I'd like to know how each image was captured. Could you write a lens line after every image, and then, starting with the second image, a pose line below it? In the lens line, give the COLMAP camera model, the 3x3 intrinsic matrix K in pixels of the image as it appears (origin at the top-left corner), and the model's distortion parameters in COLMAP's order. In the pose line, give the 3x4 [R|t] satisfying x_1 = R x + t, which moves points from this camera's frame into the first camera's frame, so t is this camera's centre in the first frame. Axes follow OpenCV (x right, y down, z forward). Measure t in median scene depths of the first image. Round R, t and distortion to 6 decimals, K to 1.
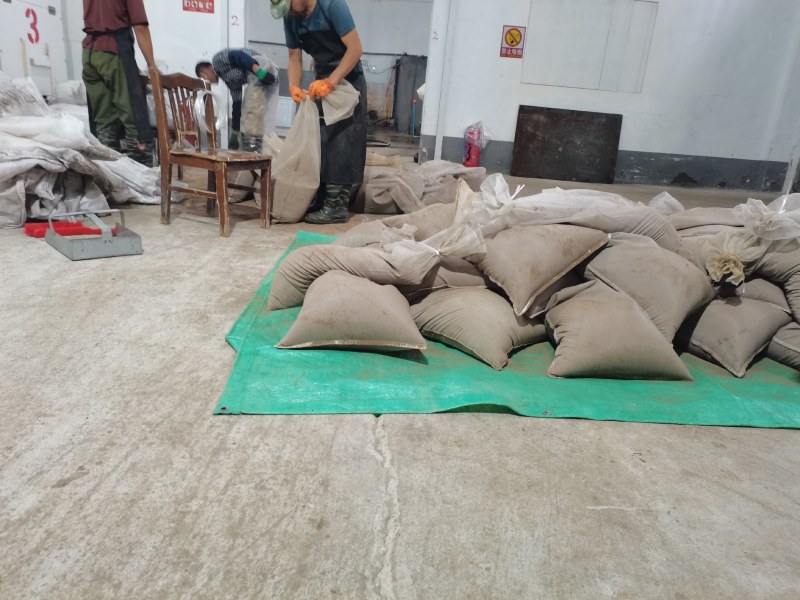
lens RADIAL K [[595.7, 0, 401.2], [0, 595.7, 303.1], [0, 0, 1]] dist [0.050623, -0.050304]
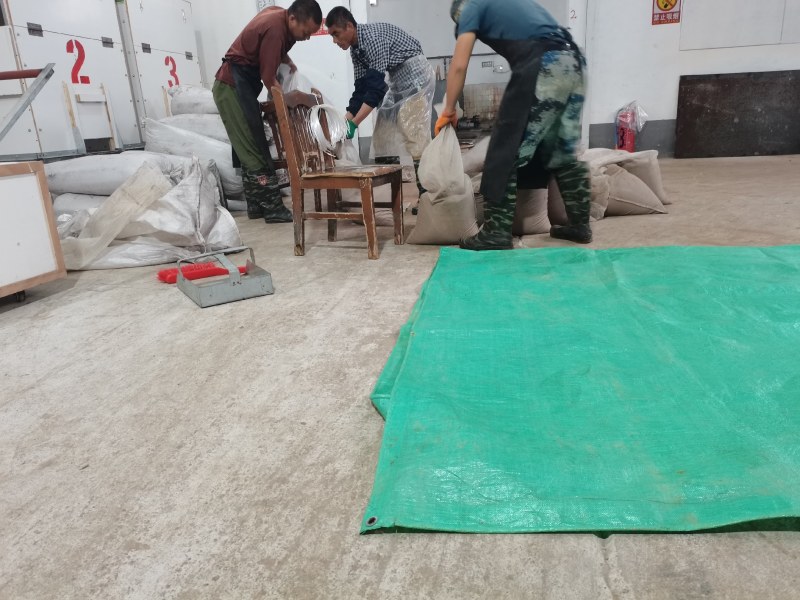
lens RADIAL K [[595.7, 0, 398.0], [0, 595.7, 300.8], [0, 0, 1]] dist [0.050623, -0.050304]
pose [[0.970085, -0.070064, -0.232434, -0.062105], [0.065954, 0.997499, -0.025413, -0.047057], [0.233633, 0.009323, 0.972280, 0.238303]]
